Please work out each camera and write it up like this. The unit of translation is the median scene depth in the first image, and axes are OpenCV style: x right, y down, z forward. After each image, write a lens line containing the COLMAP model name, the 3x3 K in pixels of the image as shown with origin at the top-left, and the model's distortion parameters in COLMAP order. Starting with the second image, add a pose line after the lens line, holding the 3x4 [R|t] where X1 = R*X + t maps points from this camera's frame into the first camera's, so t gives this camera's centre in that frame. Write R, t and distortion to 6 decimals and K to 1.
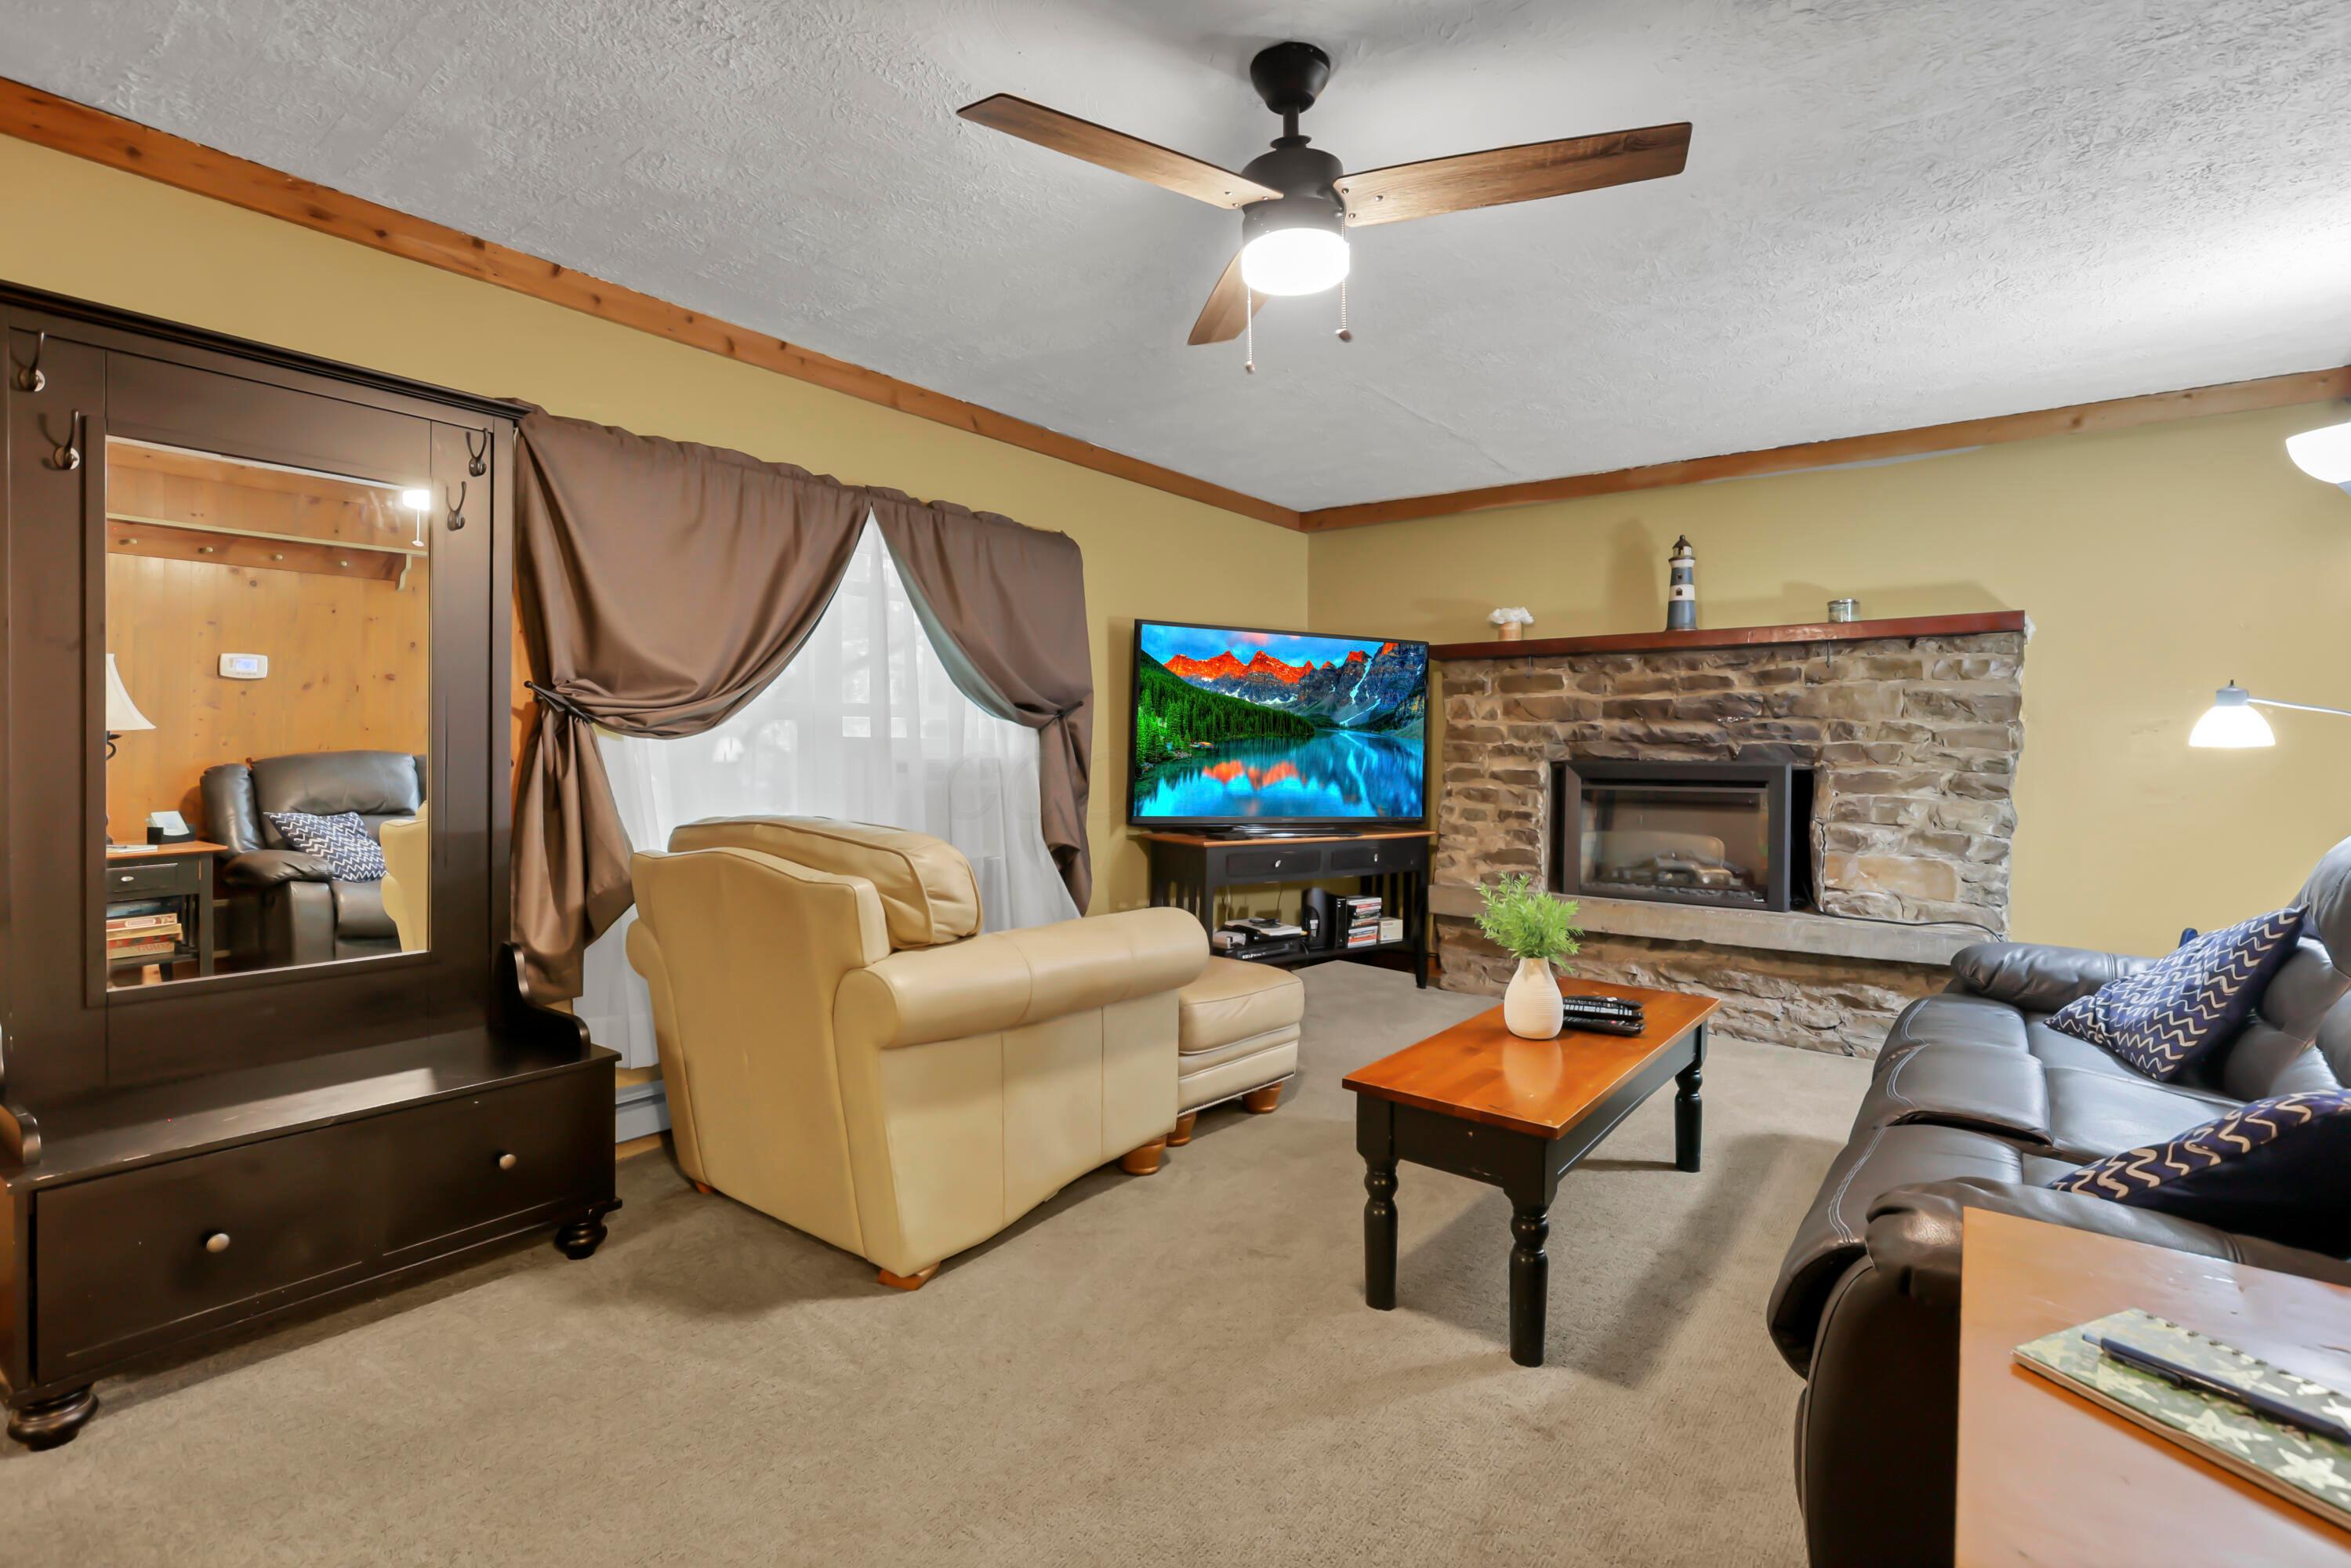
lens RADIAL K [[1088.7, 0, 1180.9], [0, 1088.7, 764.0], [0, 0, 1]] dist [-0.005402, 0.004322]
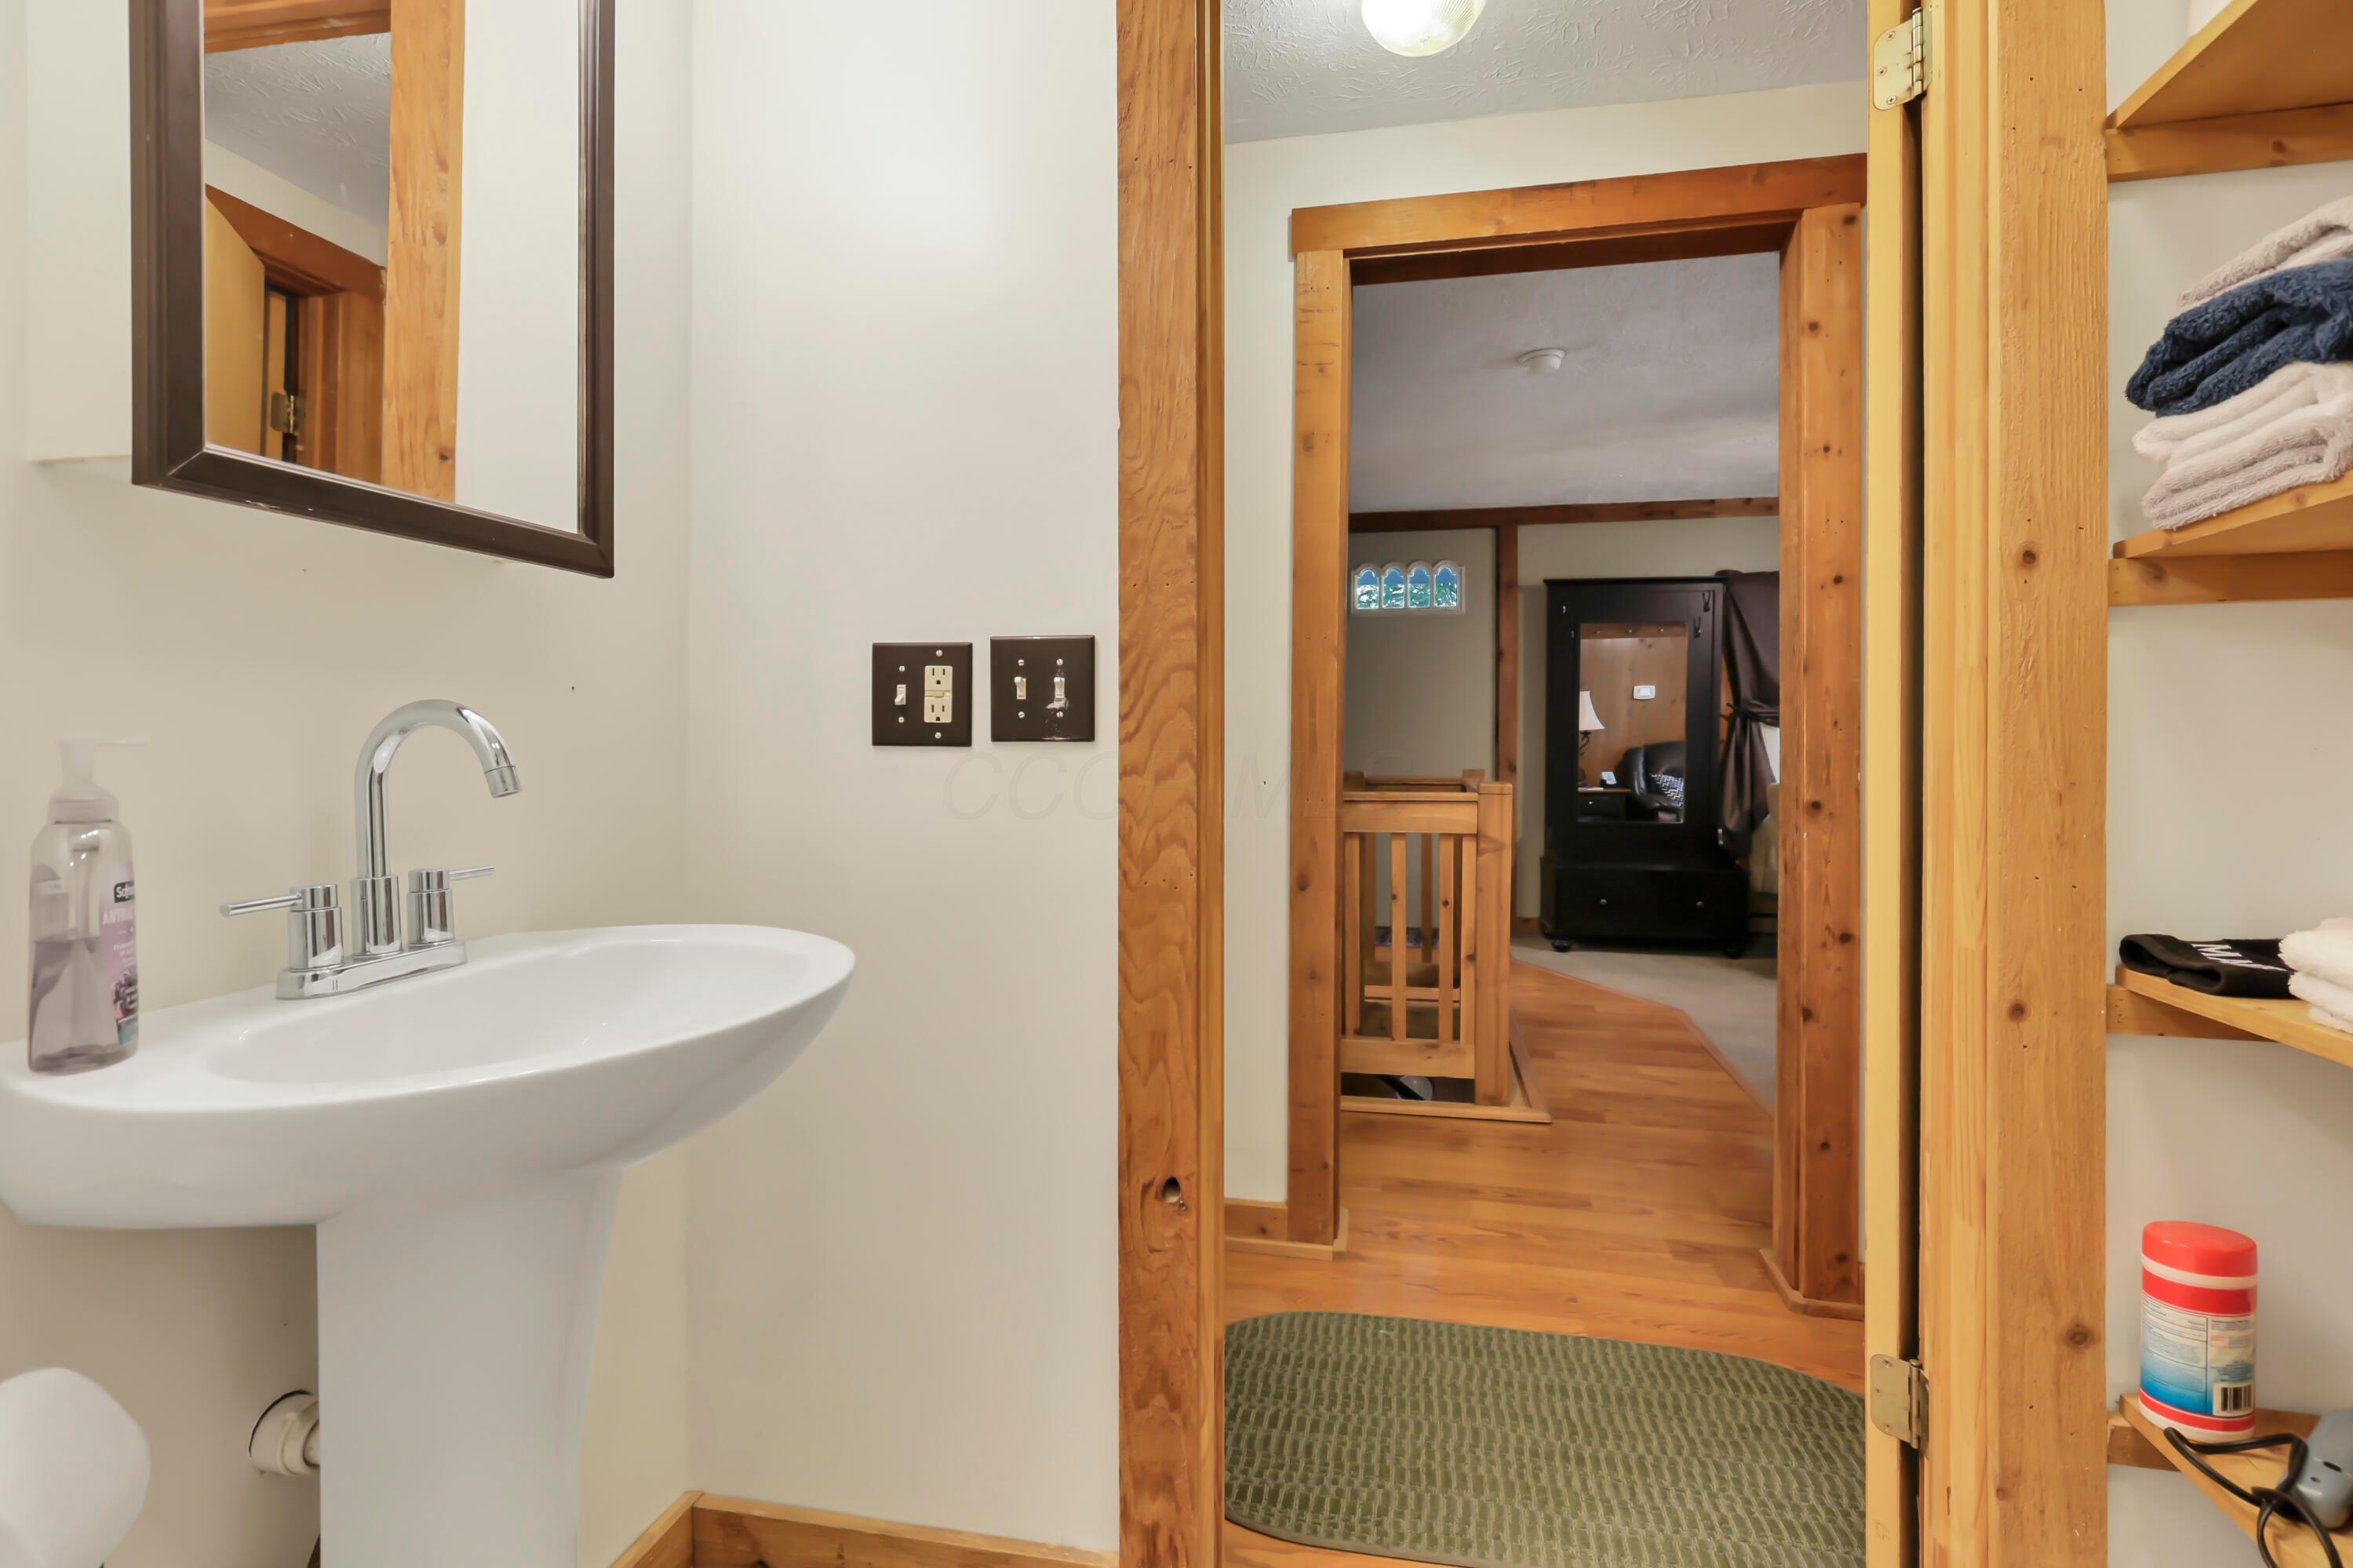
lens RADIAL K [[1089.5, 0, 1185.9], [0, 1089.5, 764.0], [0, 0, 1]] dist [-0.005402, 0.004322]
pose [[0.418824, 0.014360, -0.907954, 0.459238], [-0.011593, 0.999878, 0.010467, 0.017647], [0.907993, 0.006142, 0.418939, -0.442119]]
